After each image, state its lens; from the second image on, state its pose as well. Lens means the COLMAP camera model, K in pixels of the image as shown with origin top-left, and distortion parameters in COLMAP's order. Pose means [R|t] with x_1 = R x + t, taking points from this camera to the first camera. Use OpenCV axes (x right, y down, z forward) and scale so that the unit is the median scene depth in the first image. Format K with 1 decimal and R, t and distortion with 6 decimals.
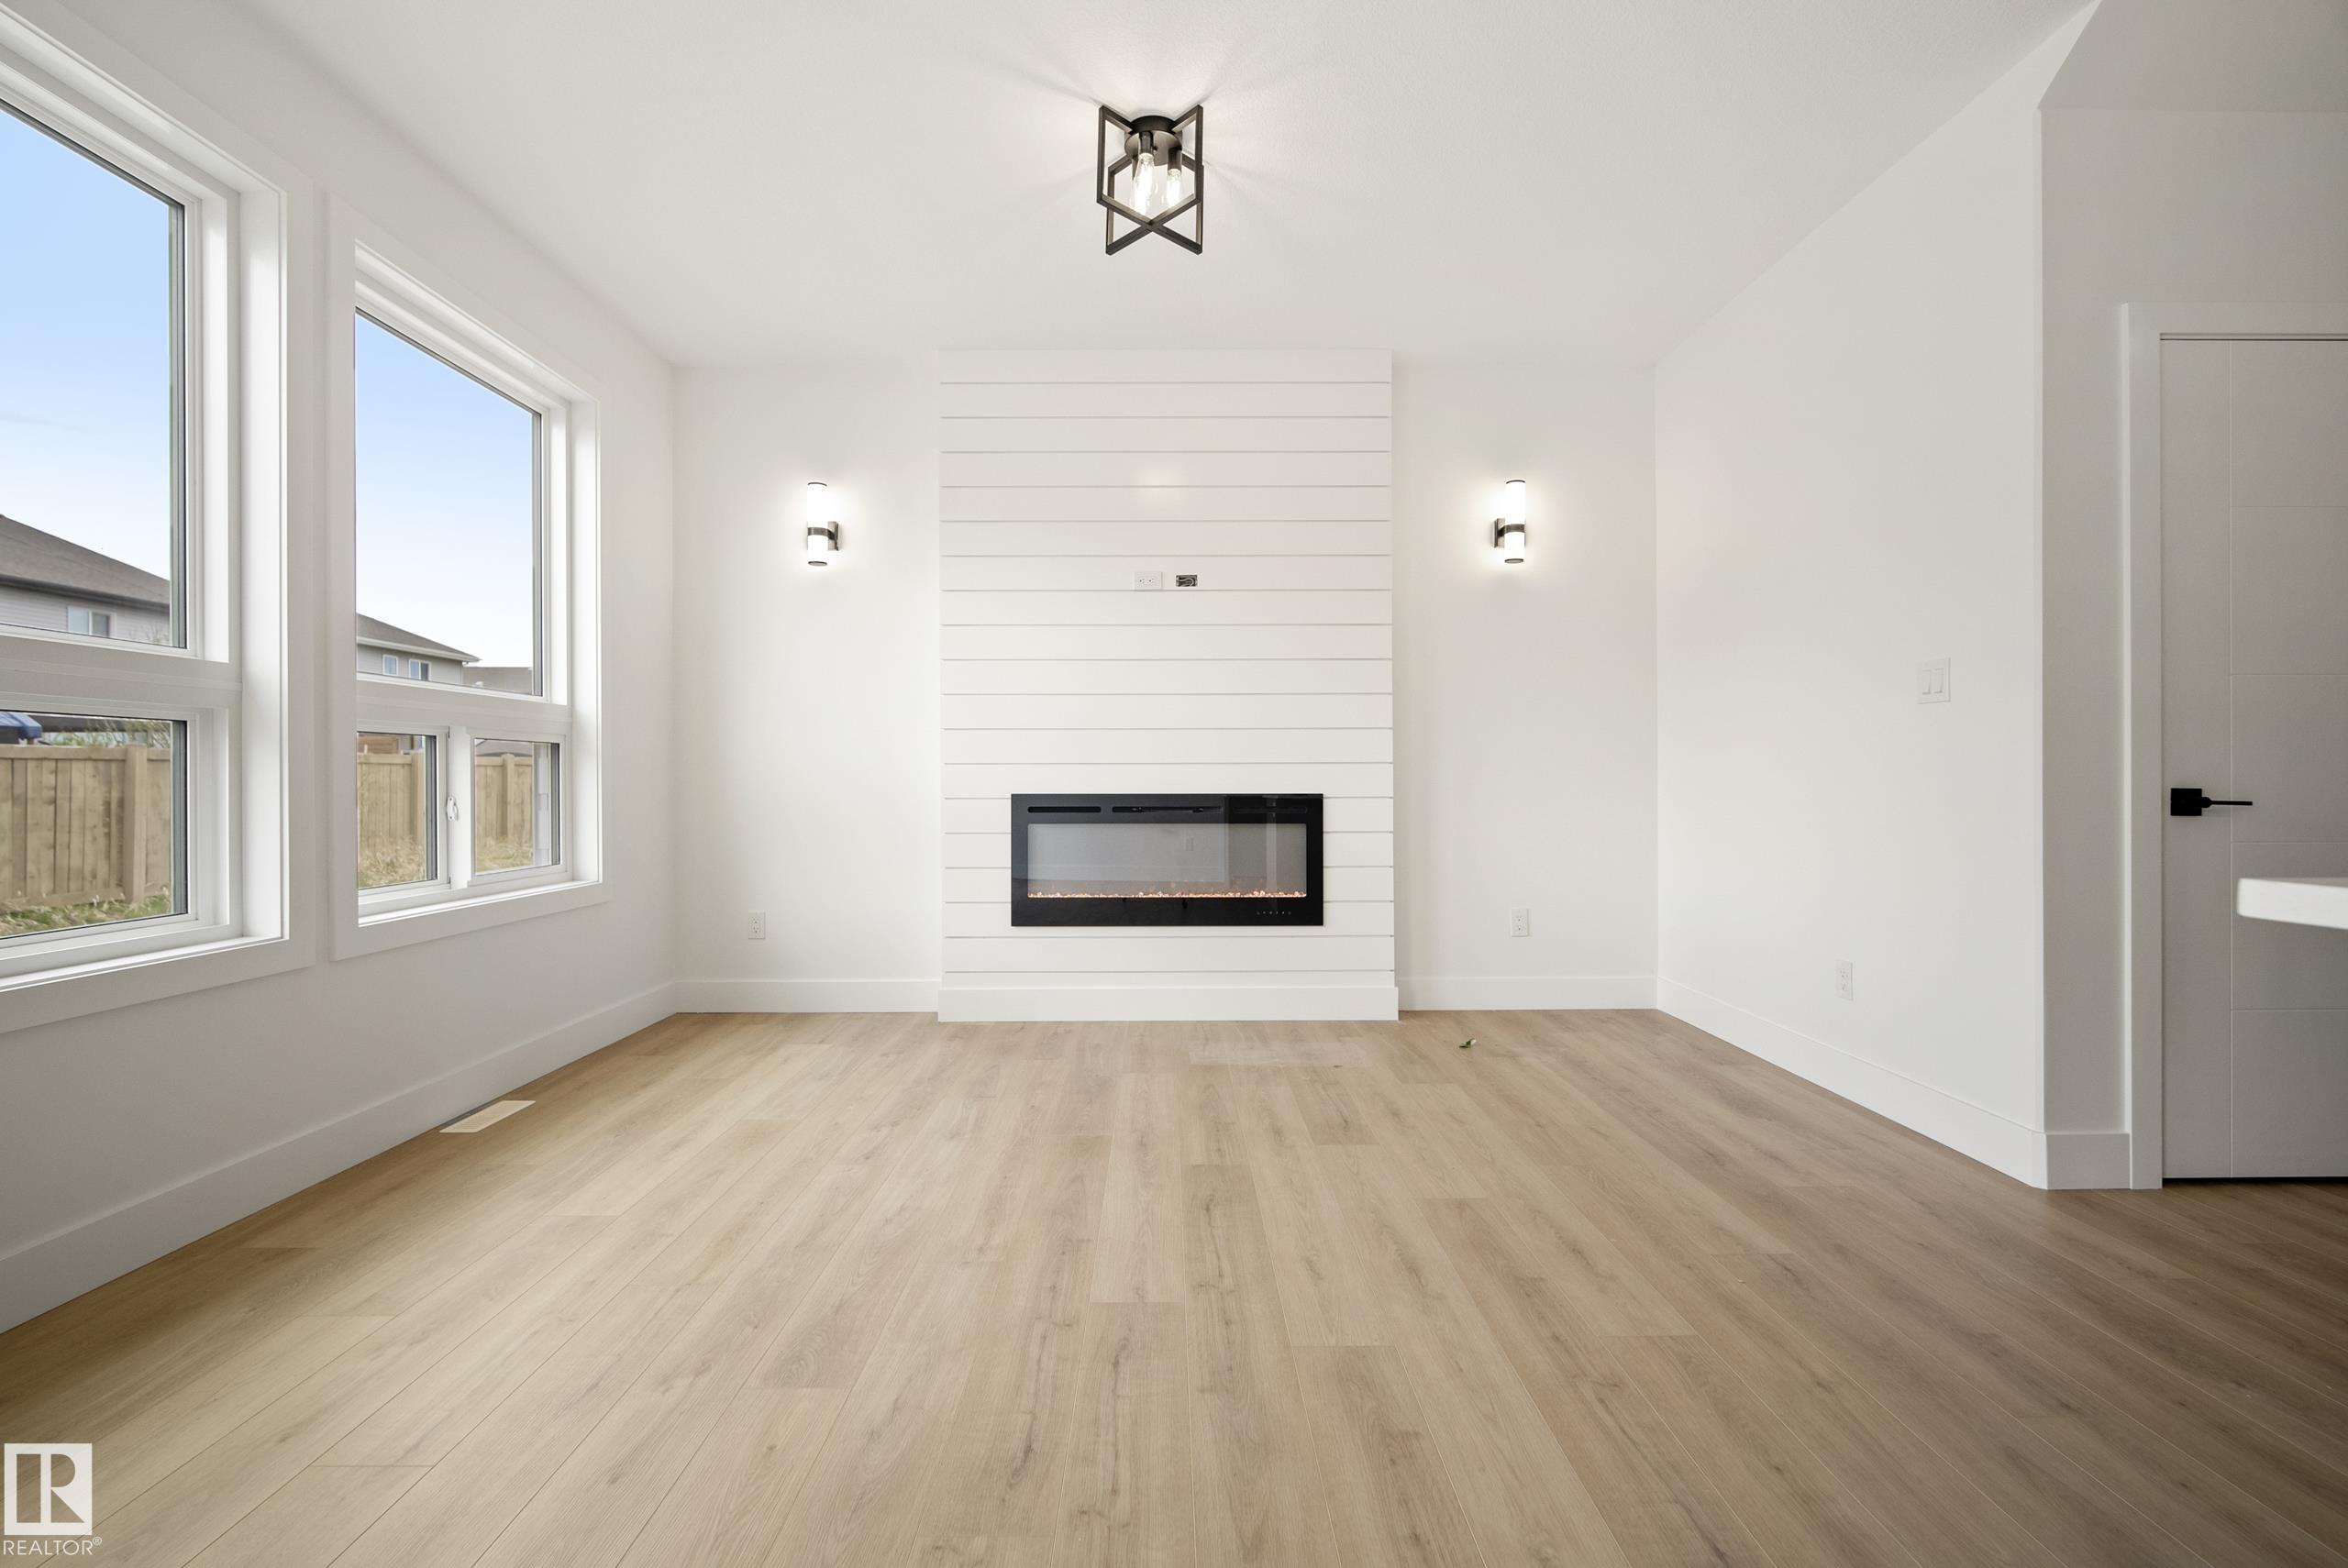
lens RADIAL K [[1030.5, 0, 1173.7], [0, 1030.5, 779.0], [0, 0, 1]] dist [-0.009475, 0.001188]
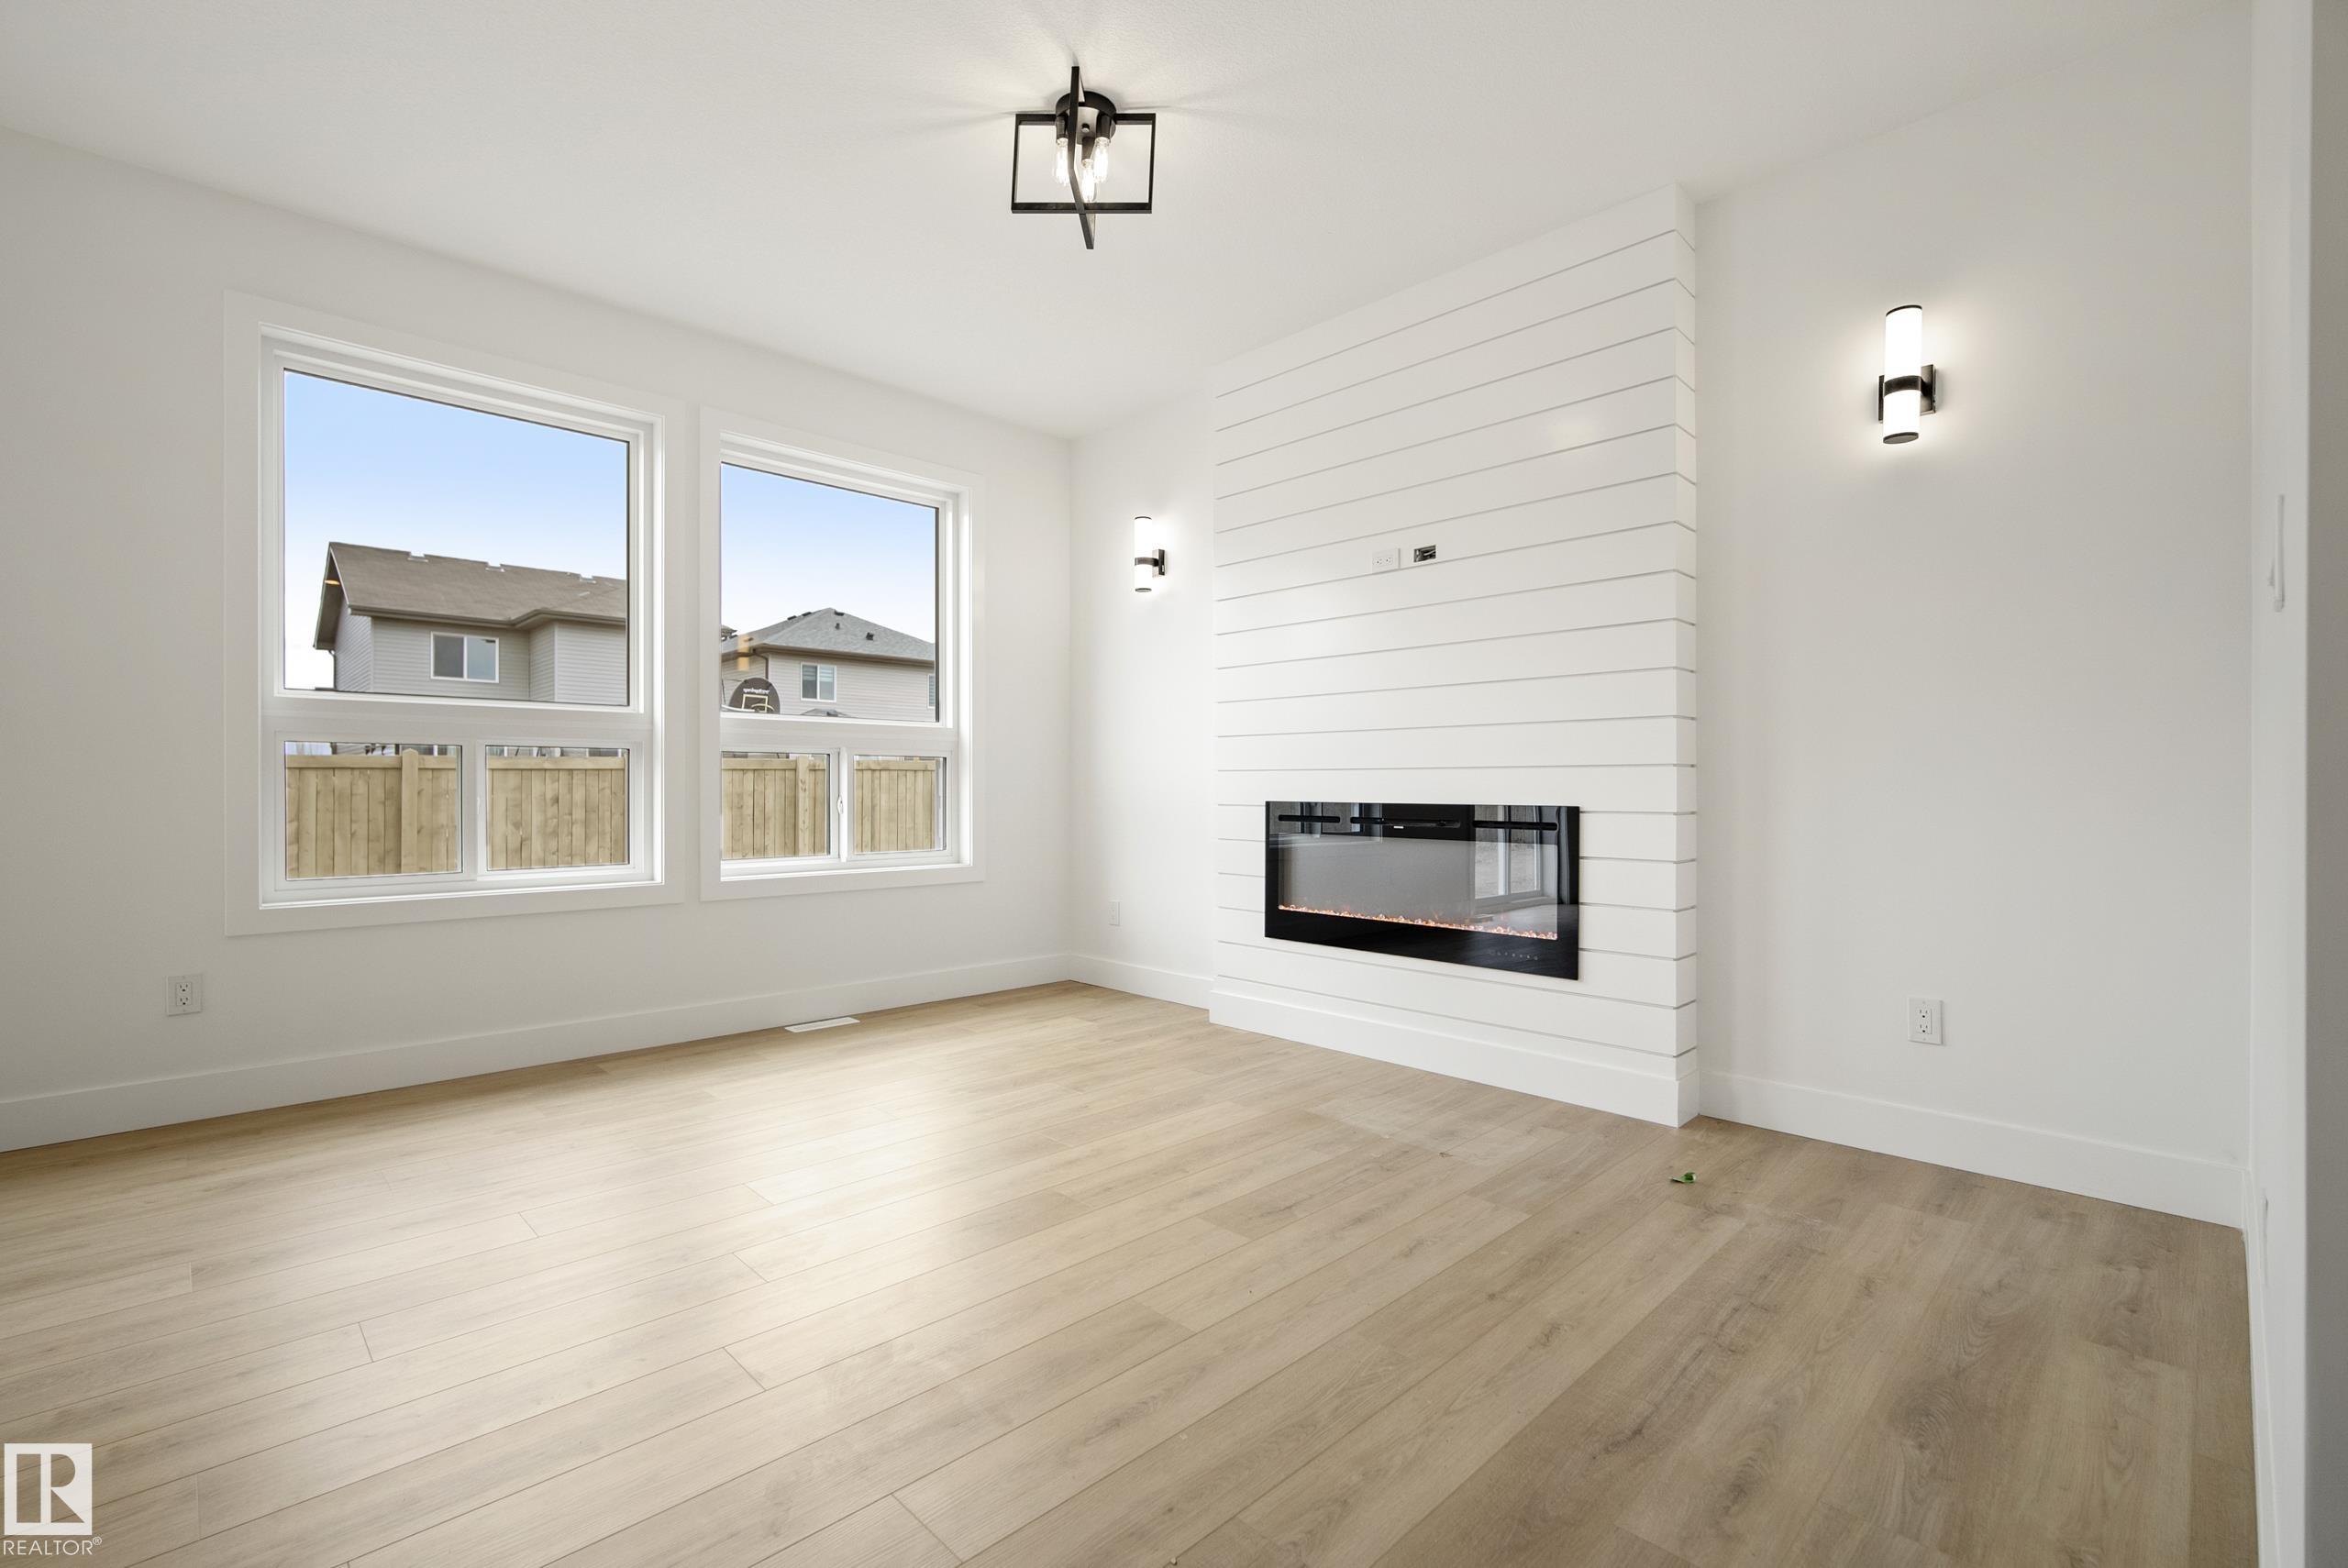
lens RADIAL K [[1030.5, 0, 1174.5], [0, 1030.5, 785.7], [0, 0, 1]] dist [-0.009475, 0.001188]
pose [[0.696658, 0.002389, -0.717400, 0.481059], [-0.003703, 0.999993, -0.000266, 0.000573], [0.717394, 0.002842, 0.696662, 0.259254]]
